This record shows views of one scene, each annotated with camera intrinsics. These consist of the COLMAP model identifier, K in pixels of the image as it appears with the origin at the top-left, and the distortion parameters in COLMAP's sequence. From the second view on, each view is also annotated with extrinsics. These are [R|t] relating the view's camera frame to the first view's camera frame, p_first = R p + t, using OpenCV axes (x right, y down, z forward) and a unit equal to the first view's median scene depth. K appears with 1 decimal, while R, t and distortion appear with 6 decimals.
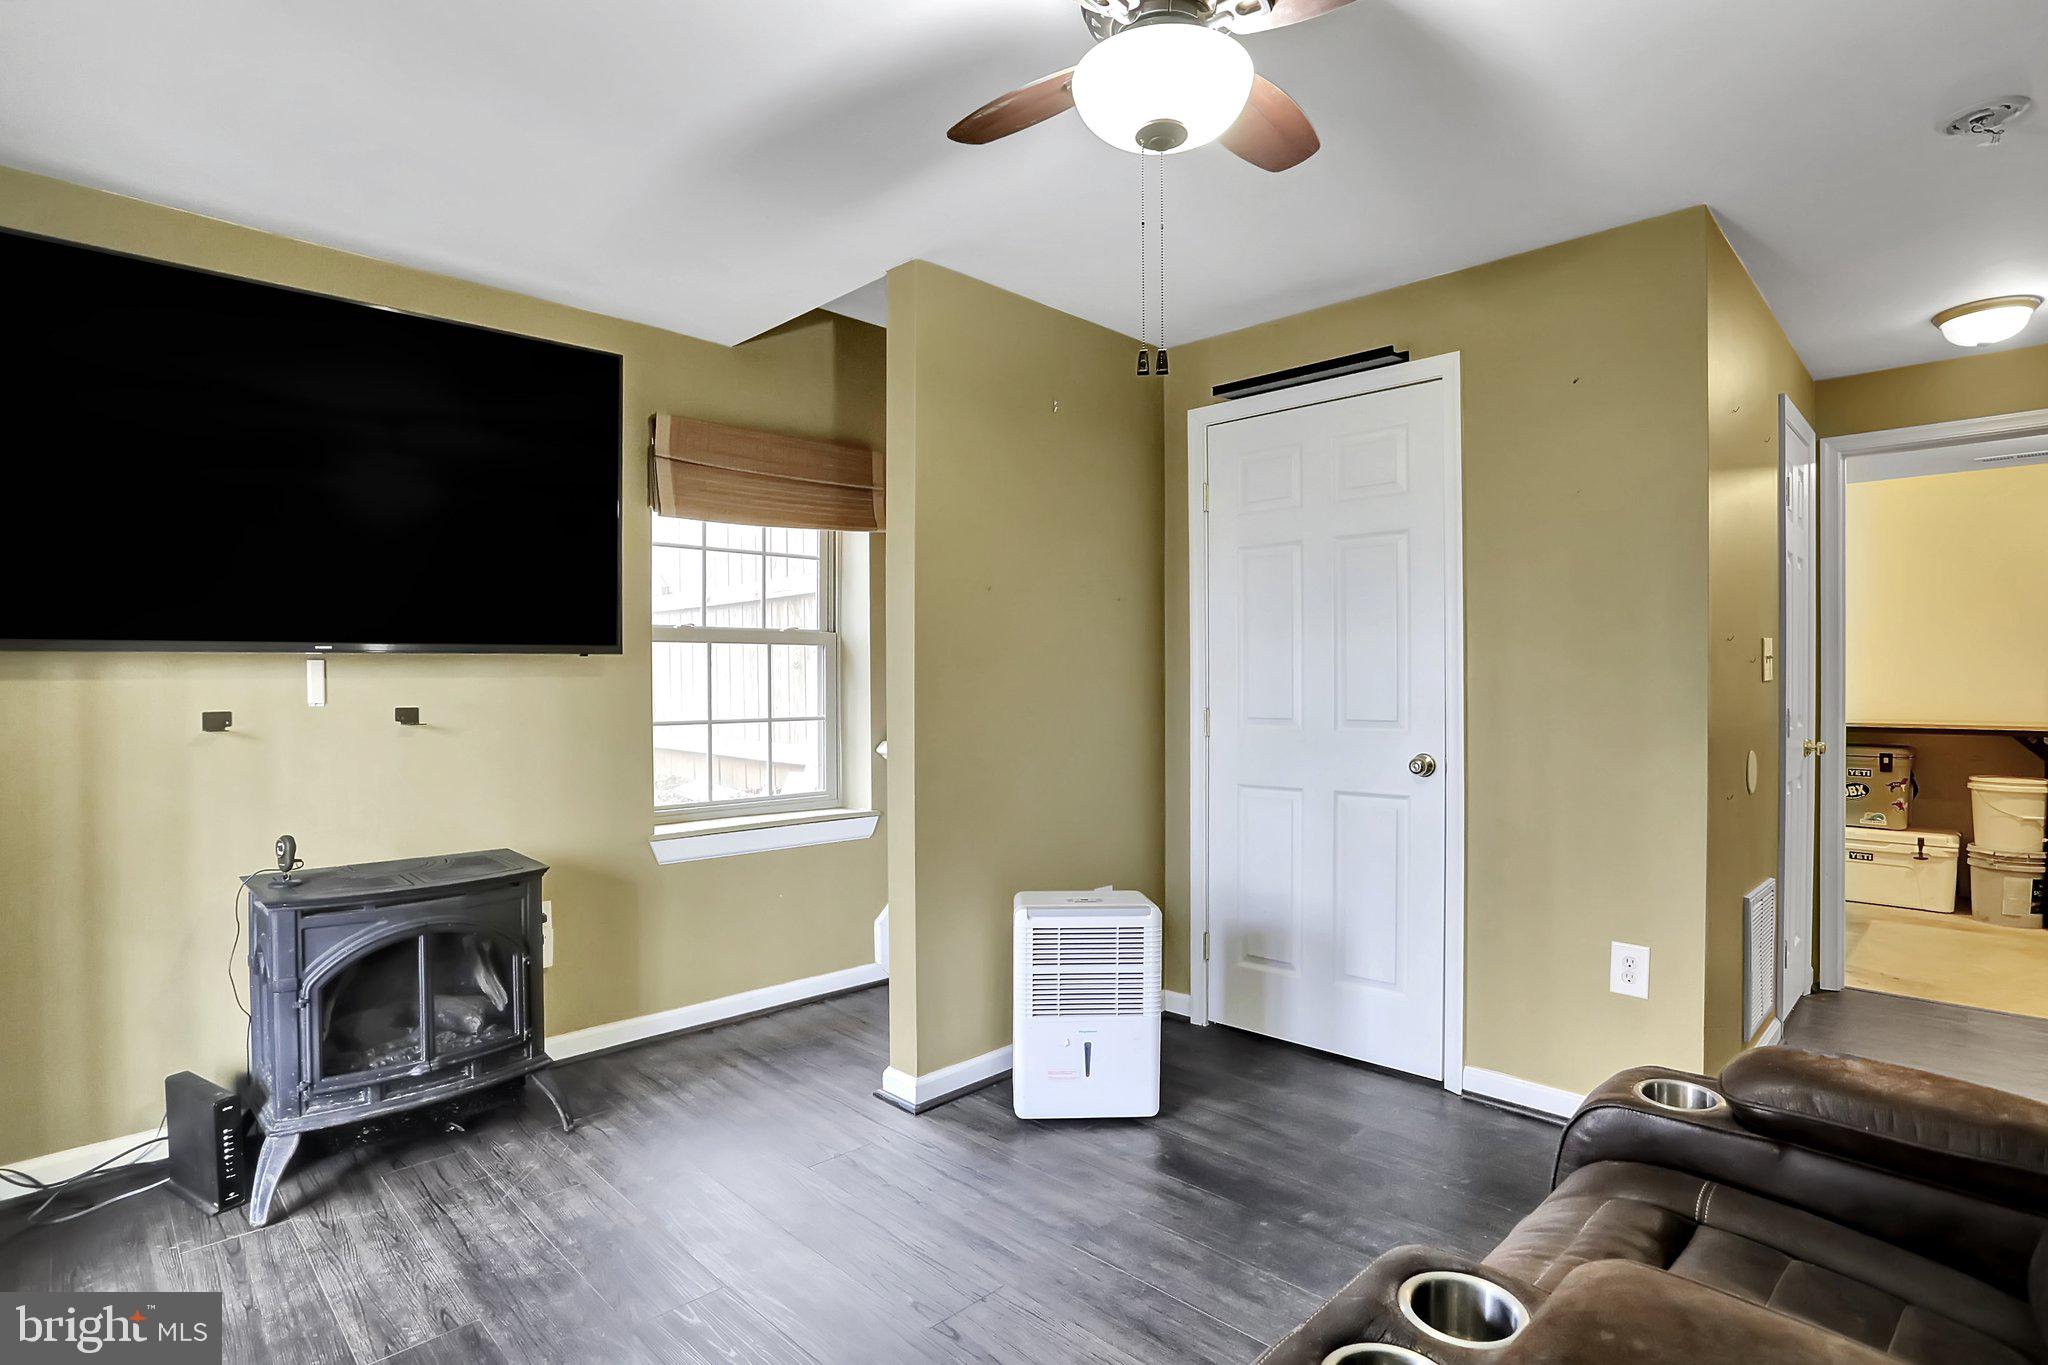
lens RADIAL K [[1008.0, 0, 1019.9], [0, 1008.0, 674.7], [0, 0, 1]] dist [-0.073056, 0.033735]
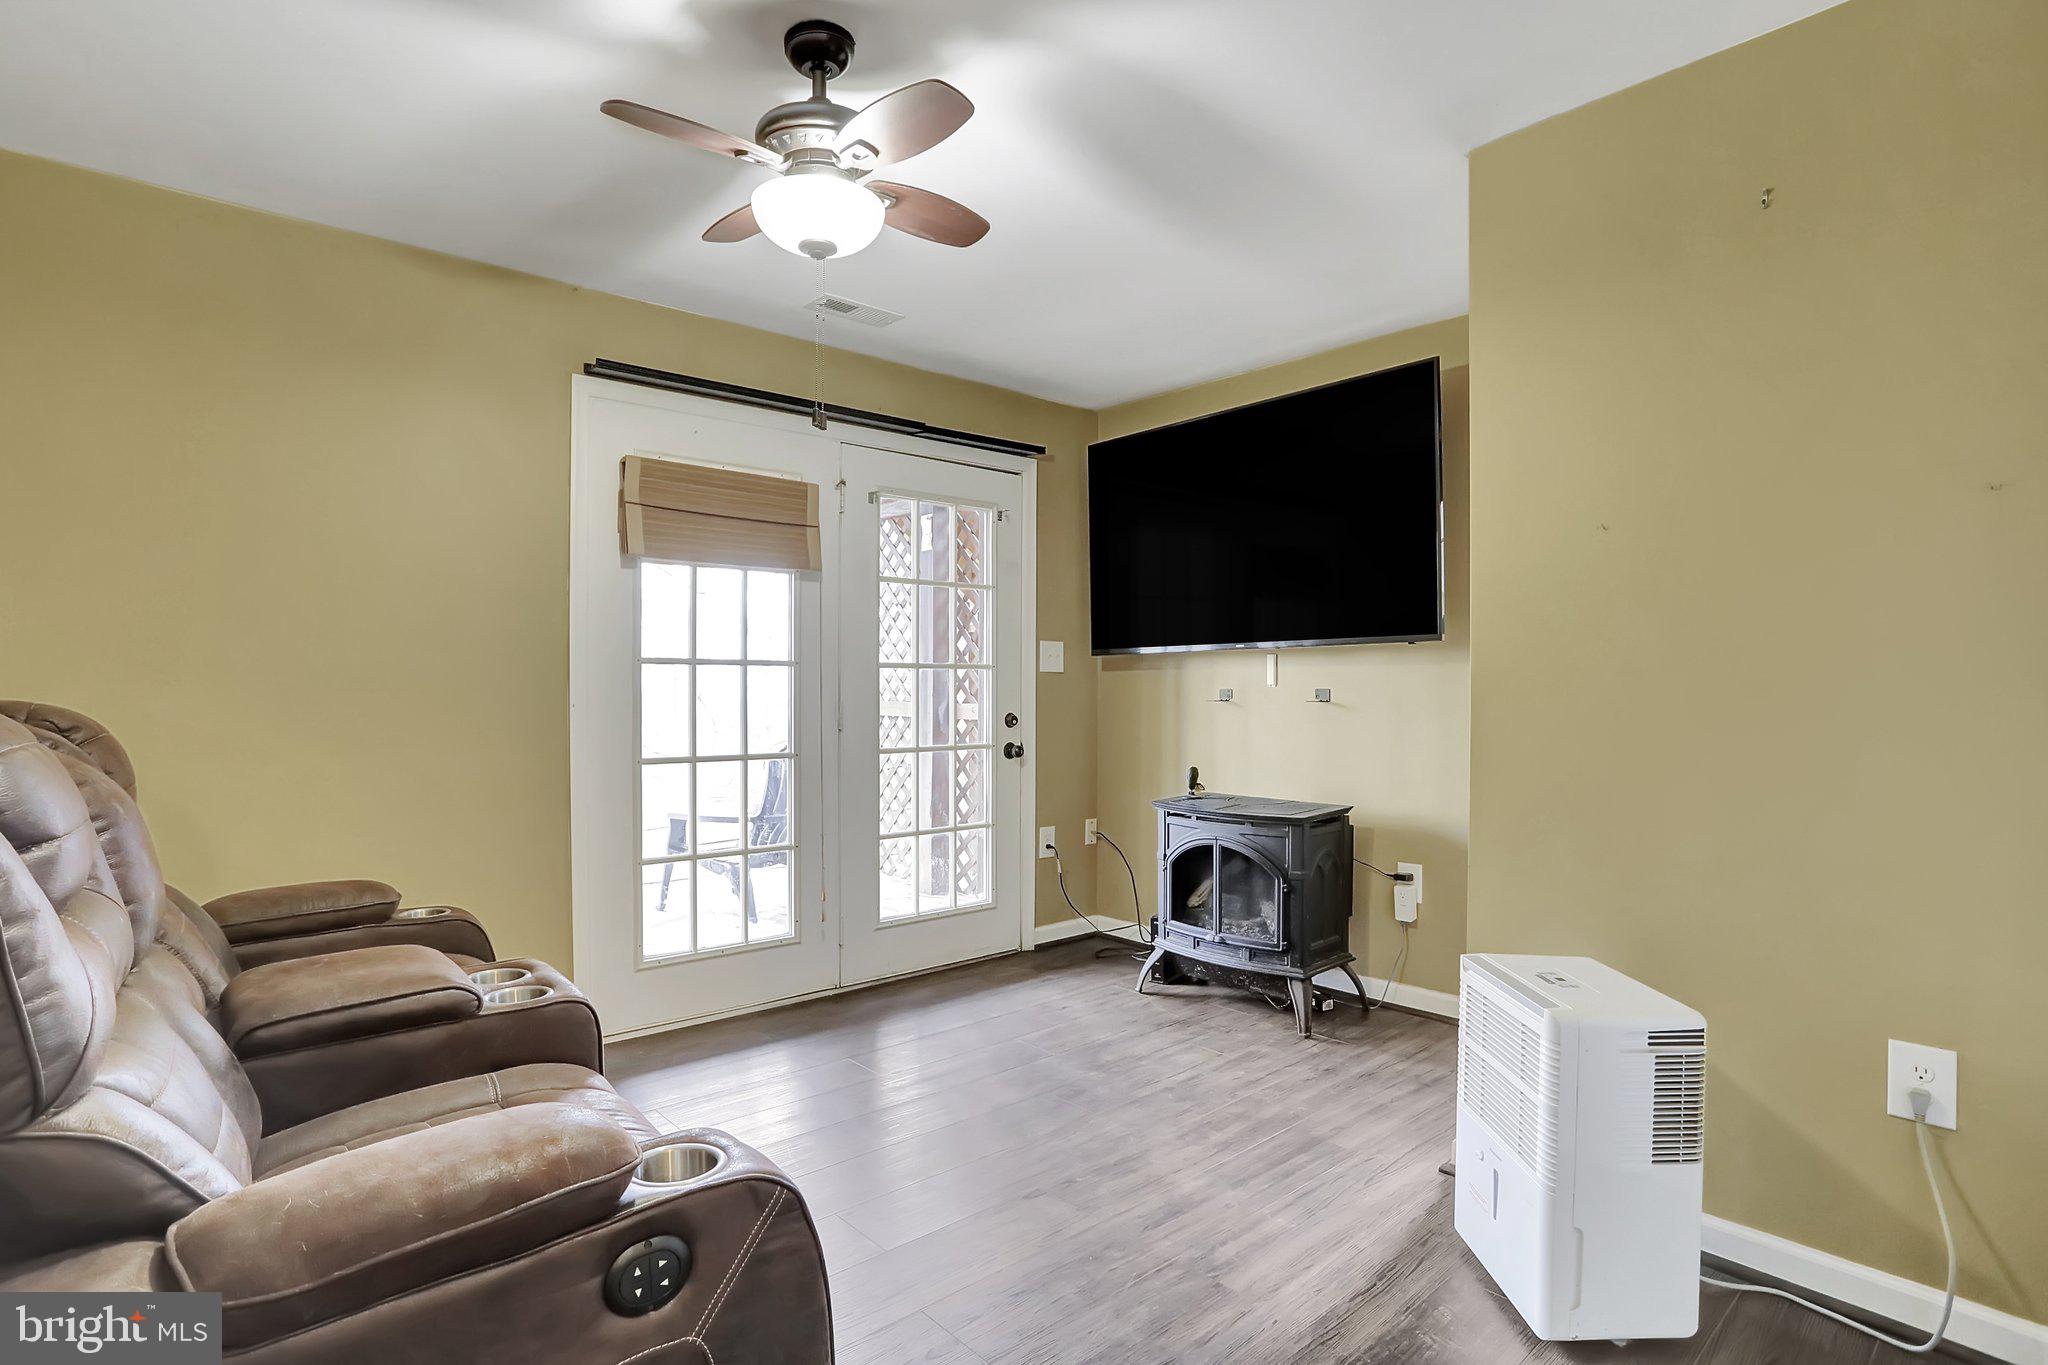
lens RADIAL K [[1008.0, 0, 1019.9], [0, 1008.0, 674.7], [0, 0, 1]] dist [-0.073056, 0.033735]
pose [[-0.046981, -0.008213, -0.998862, 0.873700], [-0.000406, 0.999966, -0.008203, 0.029041], [0.998896, 0.000020, -0.046982, 0.788848]]
